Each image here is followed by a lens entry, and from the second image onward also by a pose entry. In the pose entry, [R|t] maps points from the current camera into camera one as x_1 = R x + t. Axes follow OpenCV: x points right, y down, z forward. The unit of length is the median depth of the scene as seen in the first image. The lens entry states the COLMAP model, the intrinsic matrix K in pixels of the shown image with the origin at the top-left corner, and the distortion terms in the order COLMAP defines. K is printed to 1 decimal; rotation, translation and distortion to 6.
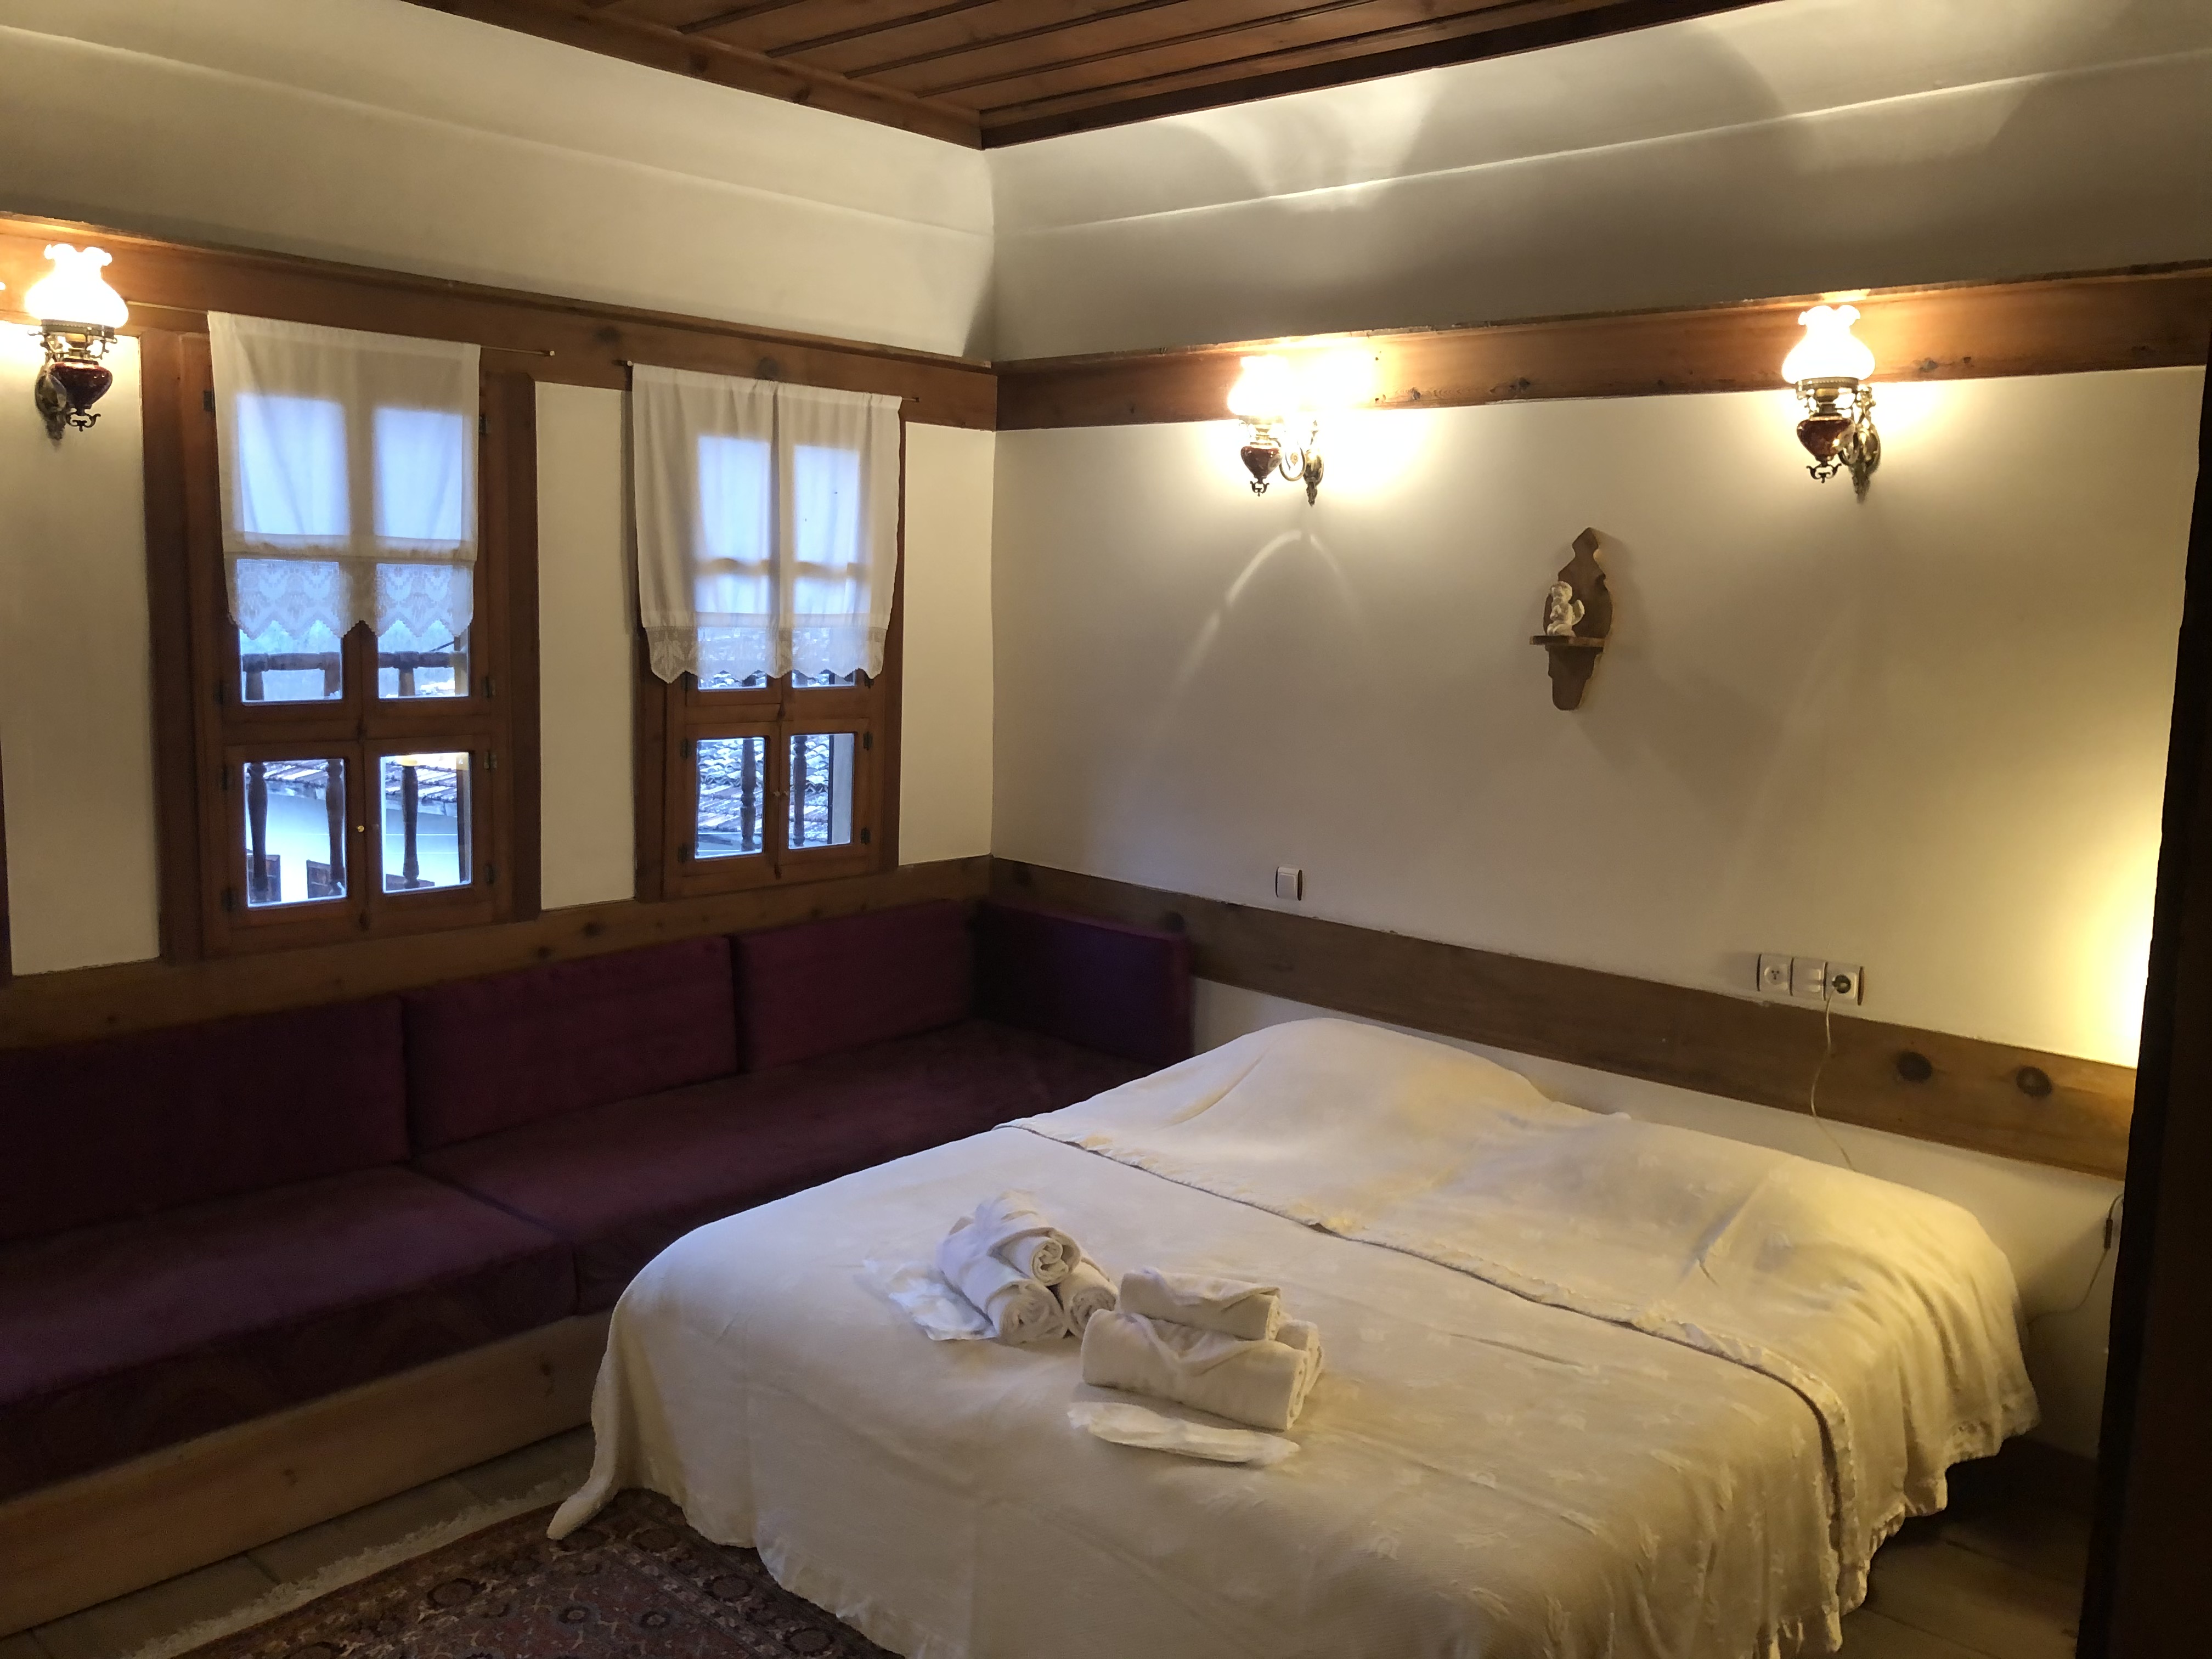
lens RADIAL K [[1807.7, 0, 1112.2], [0, 1807.7, 807.9], [0, 0, 1]] dist [0.010906, -0.015038]
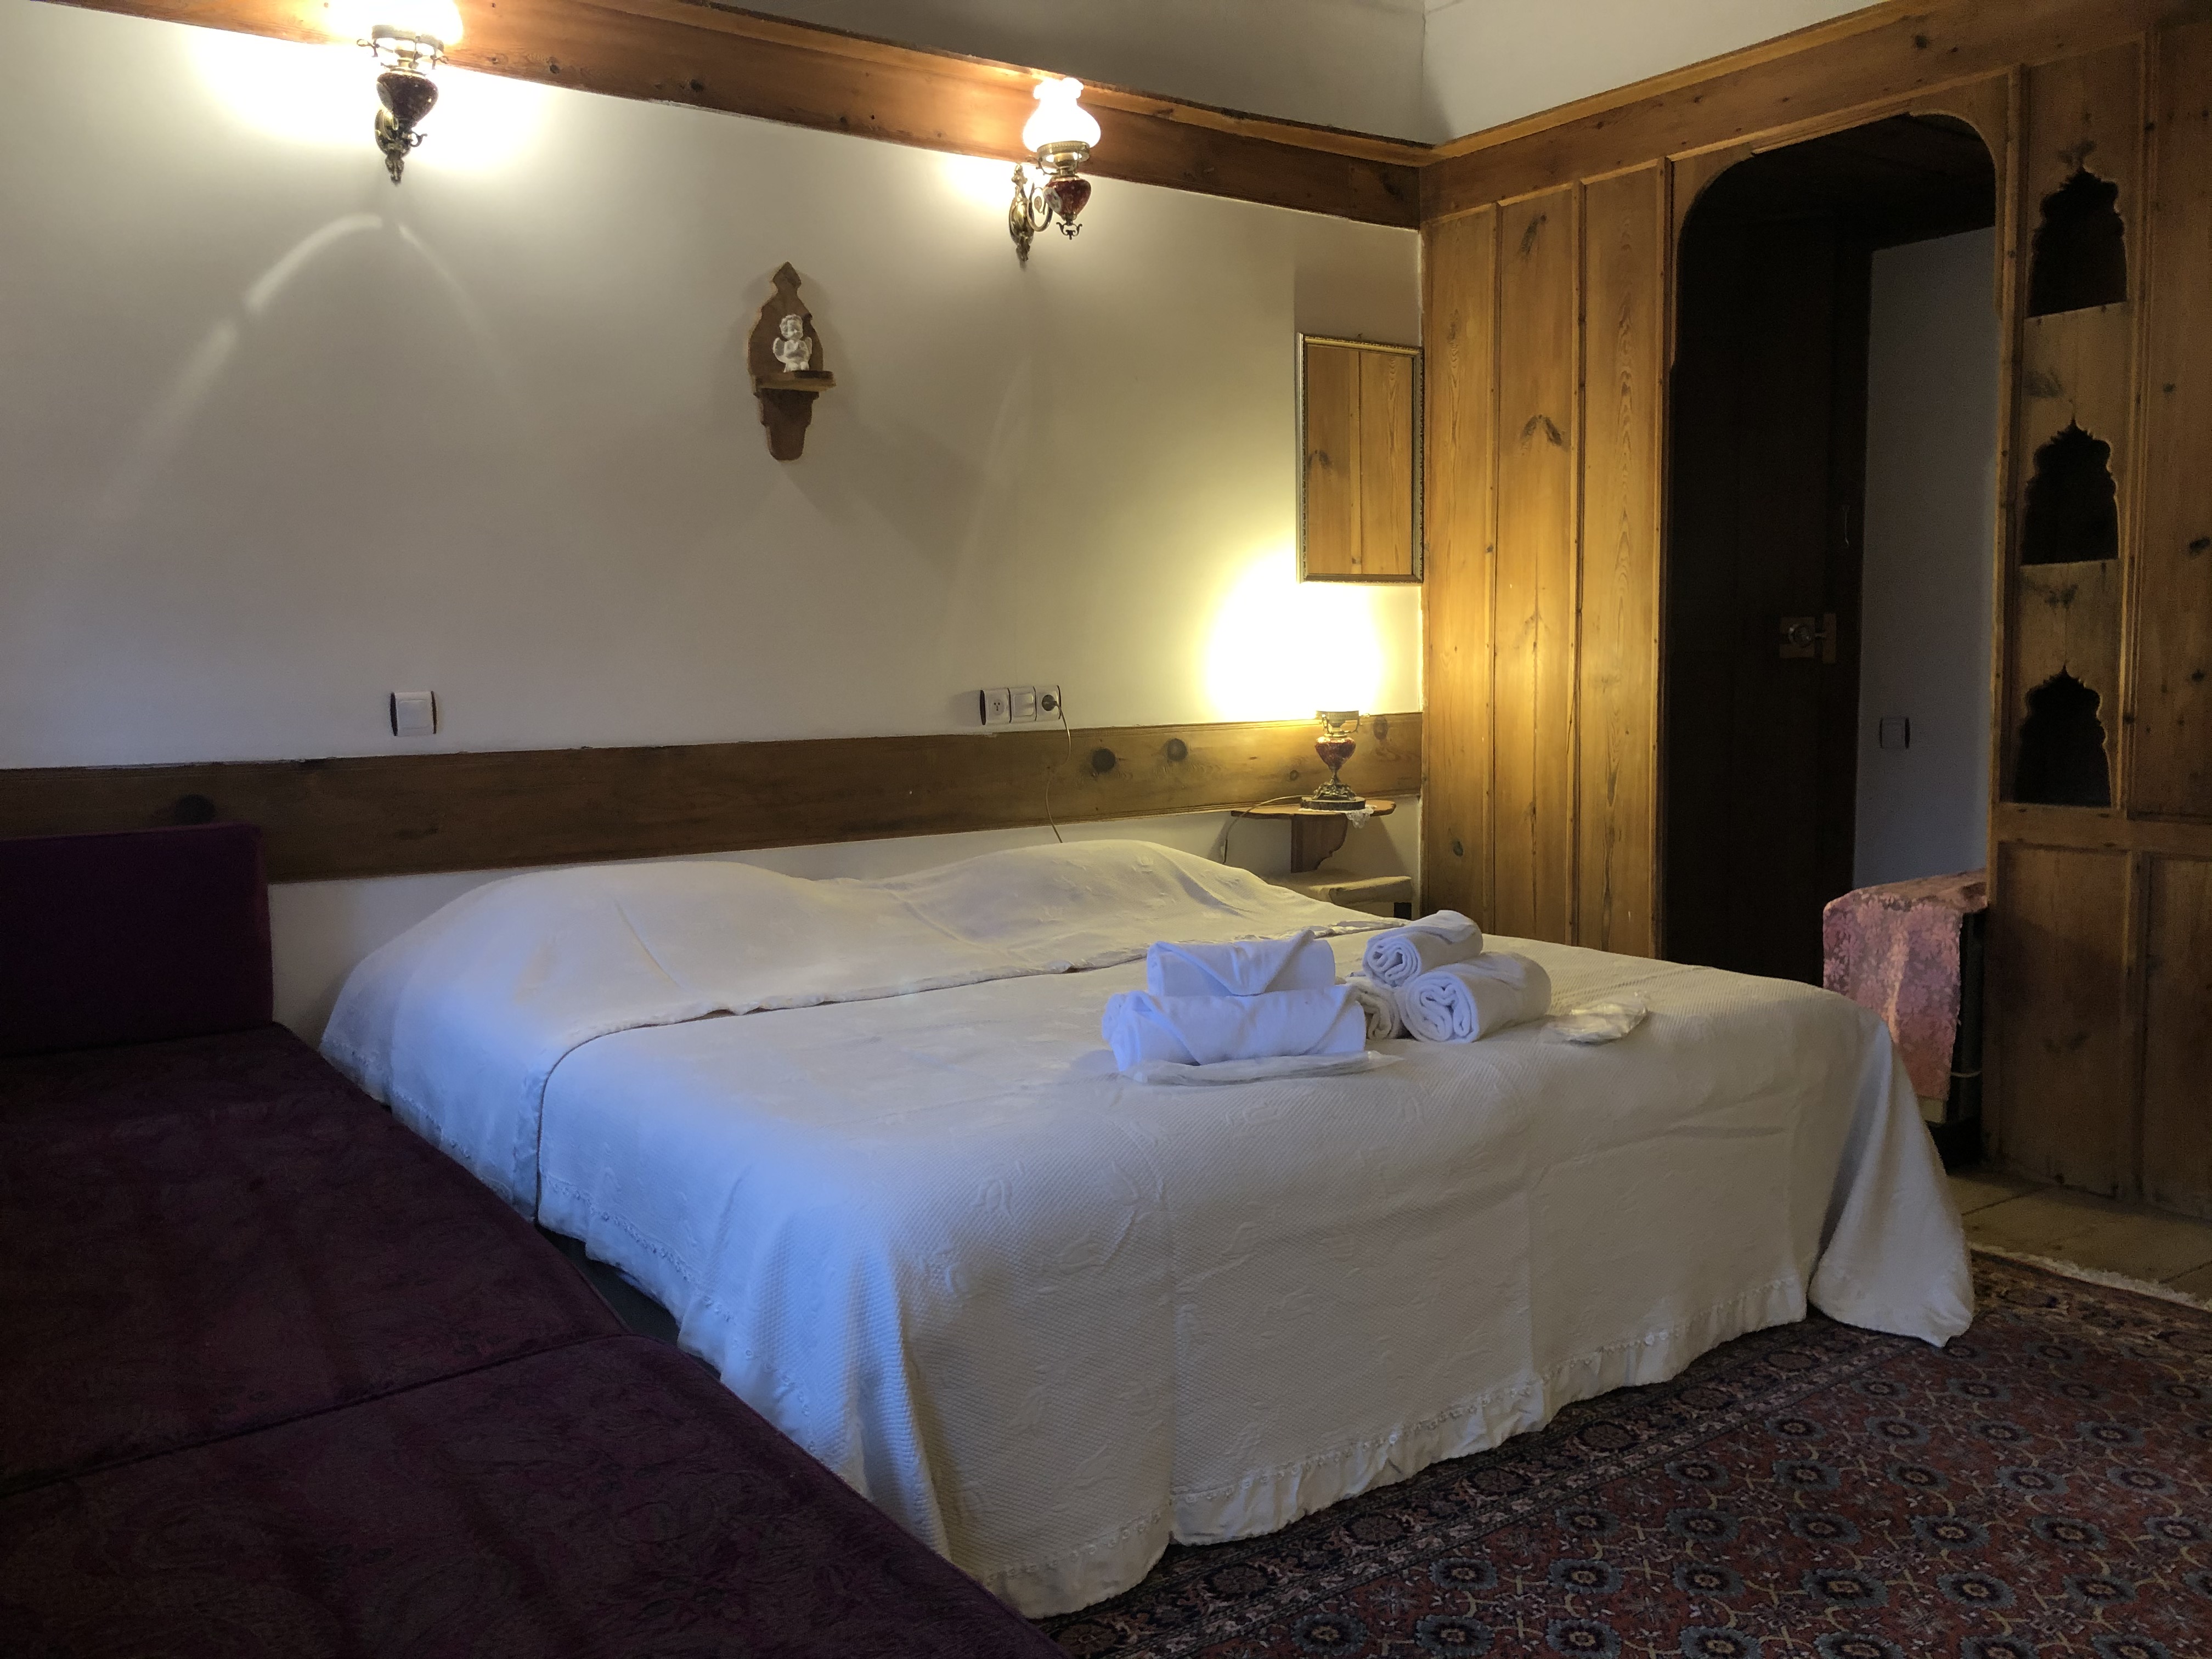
lens RADIAL K [[1807.7, 0, 1107.2], [0, 1807.7, 823.2], [0, 0, 1]] dist [0.010906, -0.015038]
pose [[0.205988, -0.118356, 0.971370, -0.630089], [0.145200, 0.985367, 0.089271, 0.069304], [-0.967722, 0.122655, 0.220160, 0.657853]]
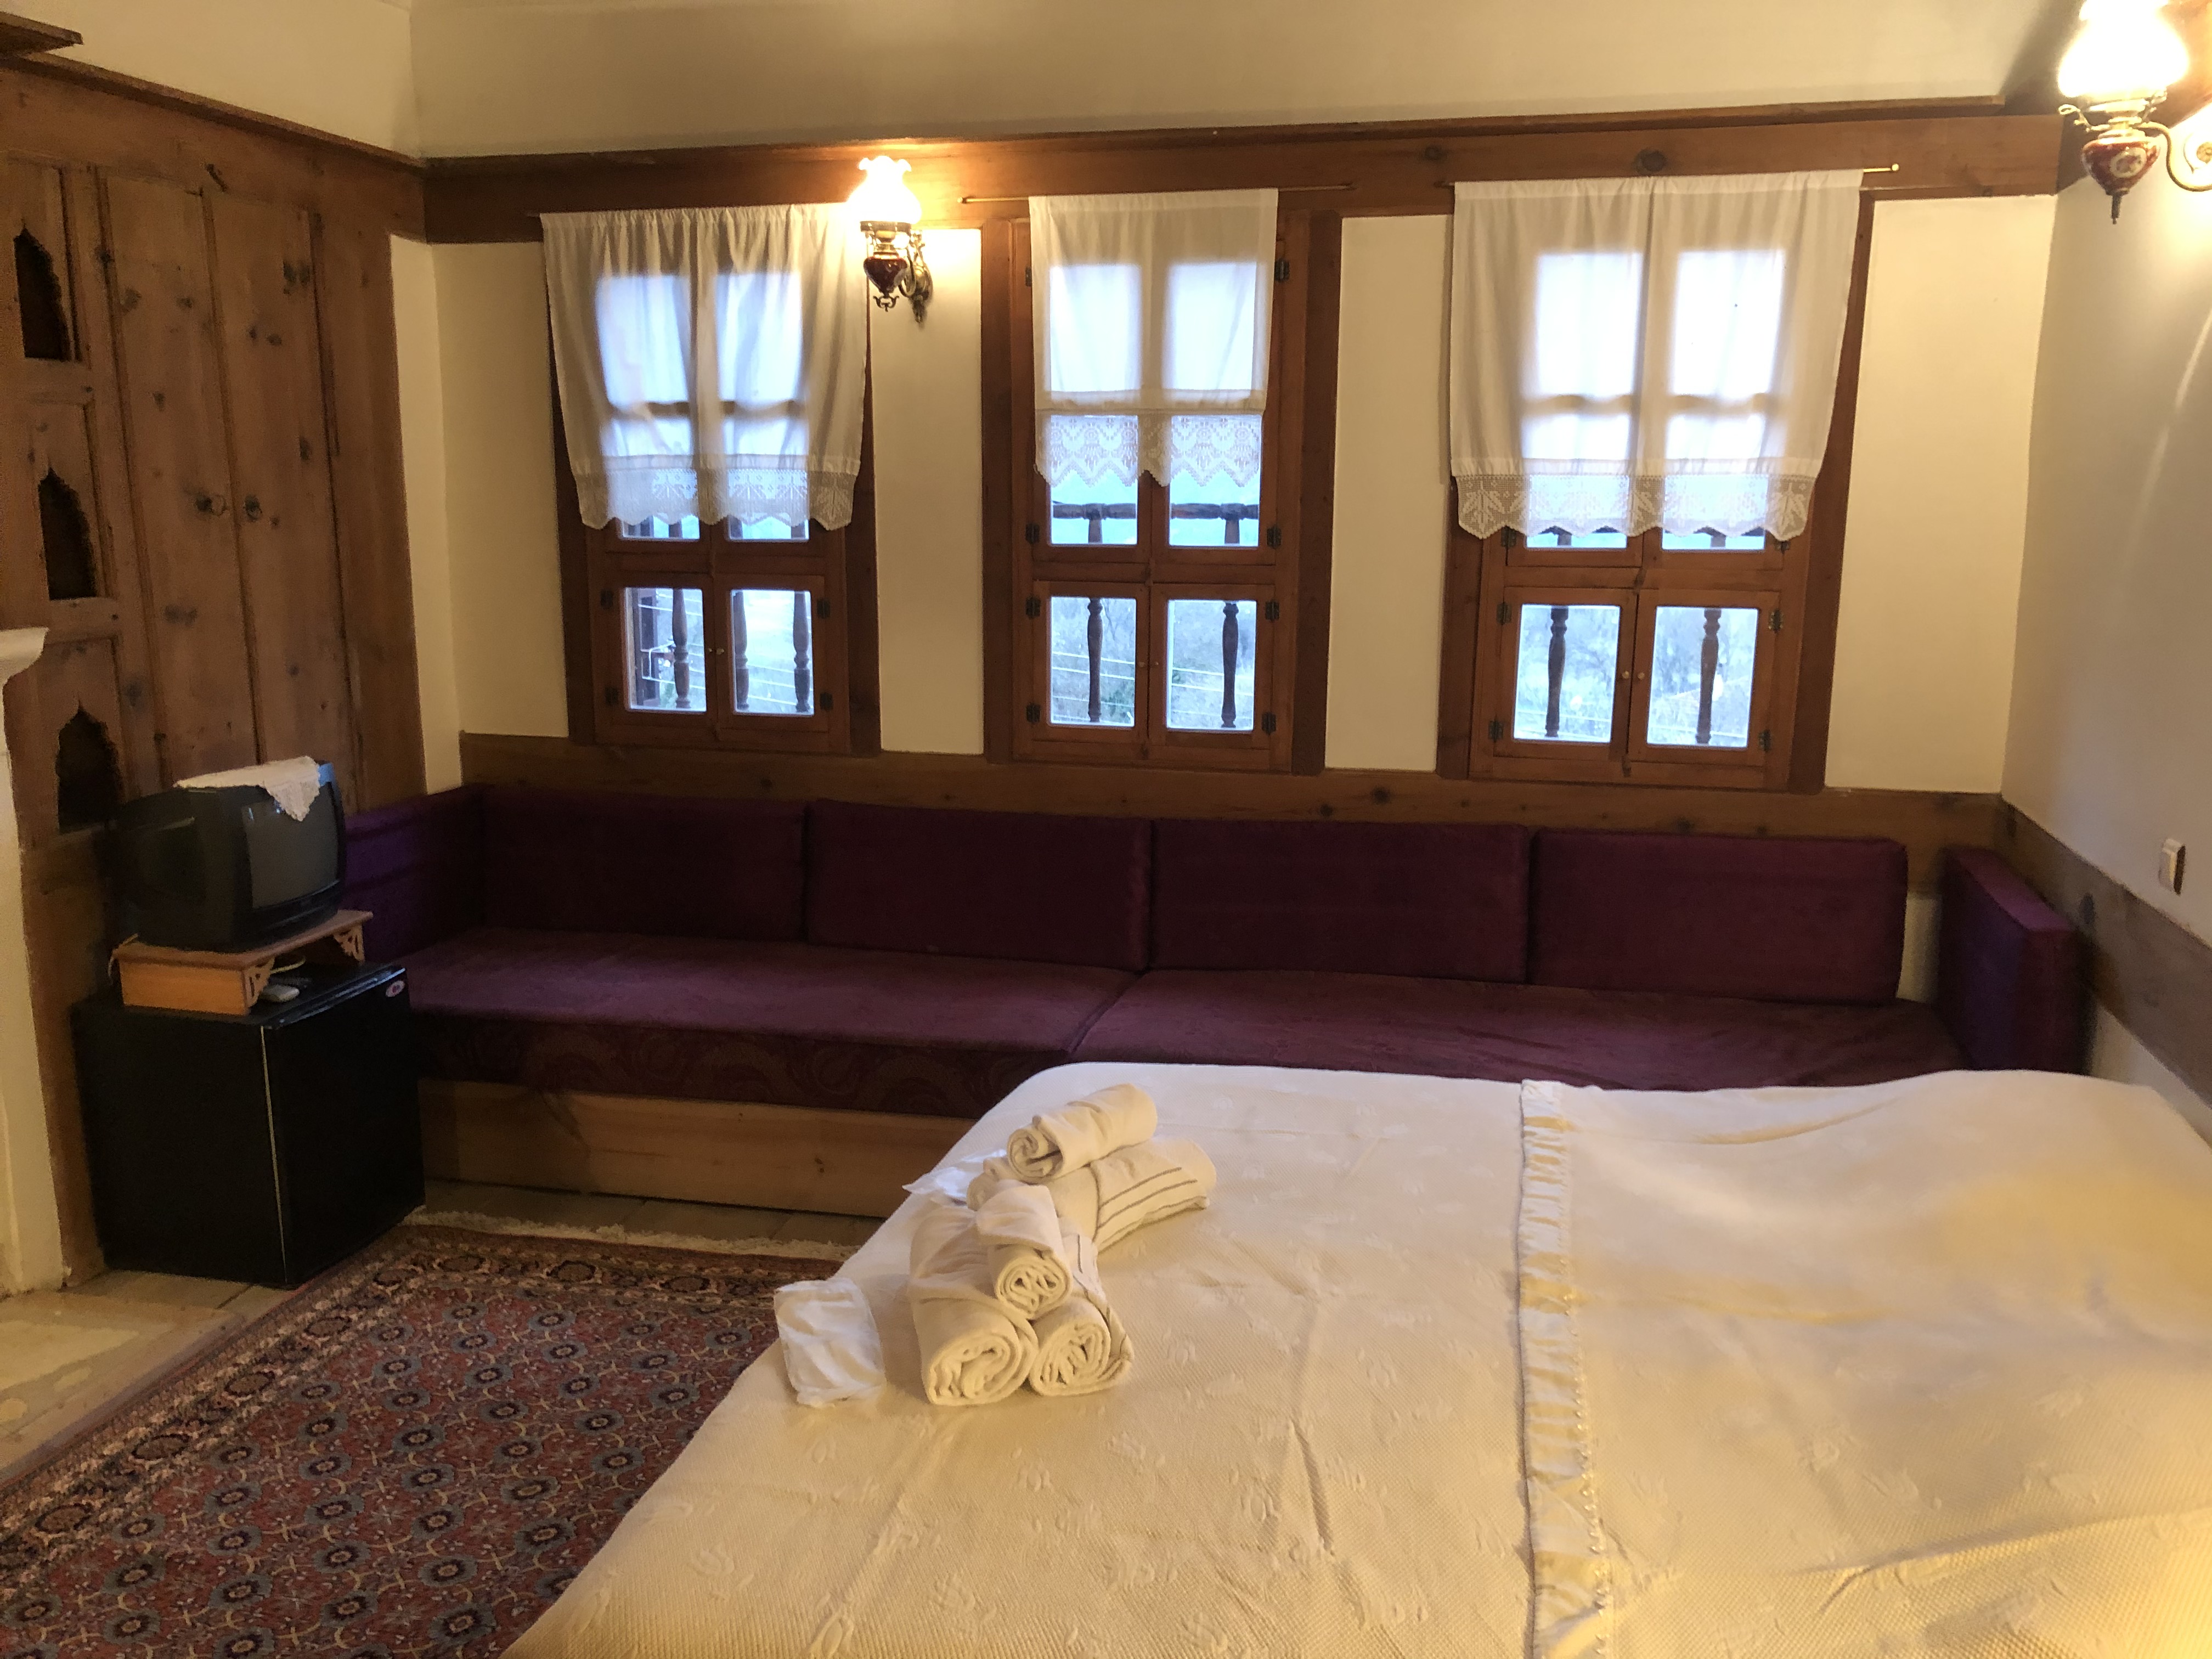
lens RADIAL K [[1807.7, 0, 1097.4], [0, 1807.7, 838.1], [0, 0, 1]] dist [0.010906, -0.015038]
pose [[0.493035, 0.139686, -0.858722, 0.513444], [-0.097949, 0.989663, 0.104748, 0.003906], [0.864478, 0.032466, 0.501621, 0.428440]]
